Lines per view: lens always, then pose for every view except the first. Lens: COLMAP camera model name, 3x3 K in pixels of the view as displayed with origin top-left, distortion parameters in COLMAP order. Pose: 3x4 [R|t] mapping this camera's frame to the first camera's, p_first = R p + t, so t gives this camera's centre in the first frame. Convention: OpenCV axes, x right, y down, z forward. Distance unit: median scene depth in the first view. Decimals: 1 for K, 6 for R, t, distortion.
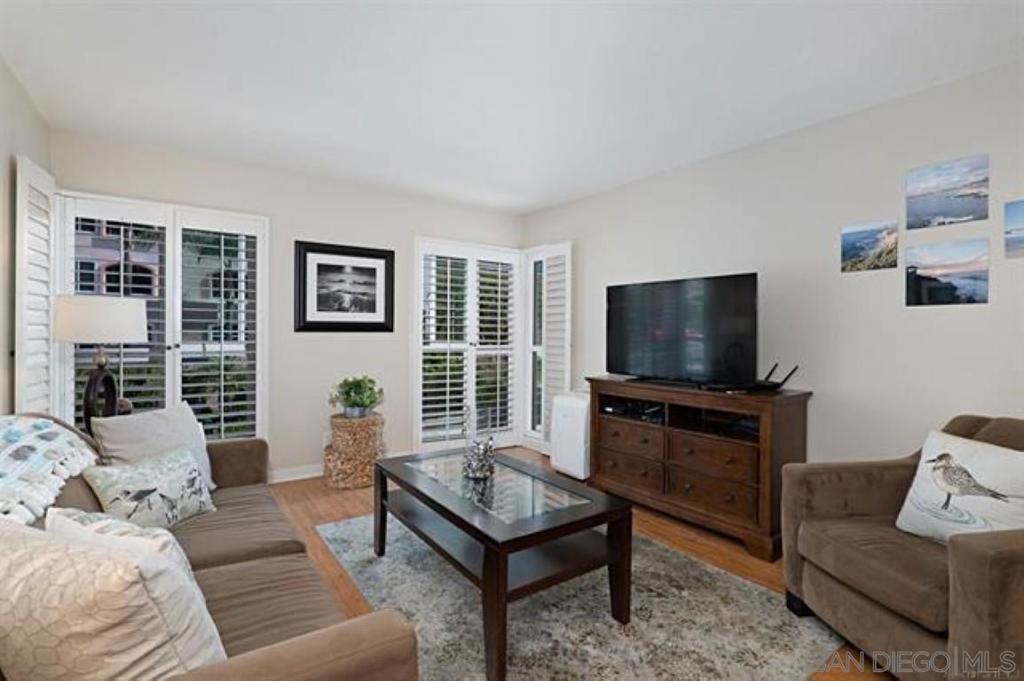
lens RADIAL K [[480.3, 0, 511.5], [0, 480.3, 338.2], [0, 0, 1]] dist [-0.001667, -0.000222]
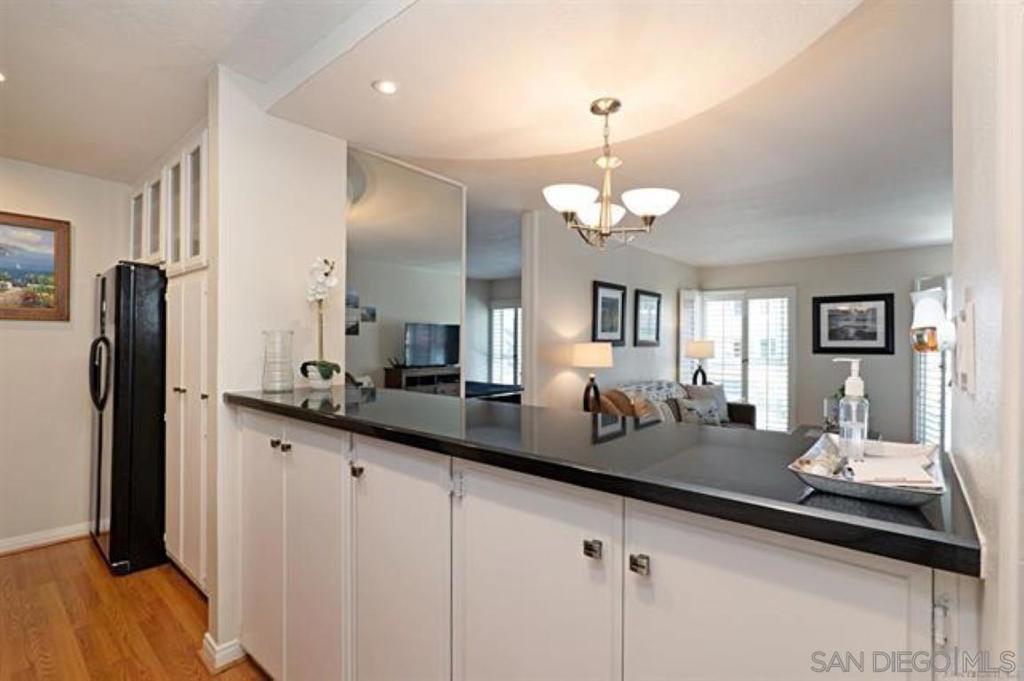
lens RADIAL K [[480.3, 0, 511.1], [0, 480.3, 341.4], [0, 0, 1]] dist [-0.001667, -0.000222]
pose [[0.257531, -0.005953, -0.966252, 0.809177], [-0.012031, 0.999884, -0.009367, -0.025679], [0.966195, 0.014037, 0.257429, -0.380318]]
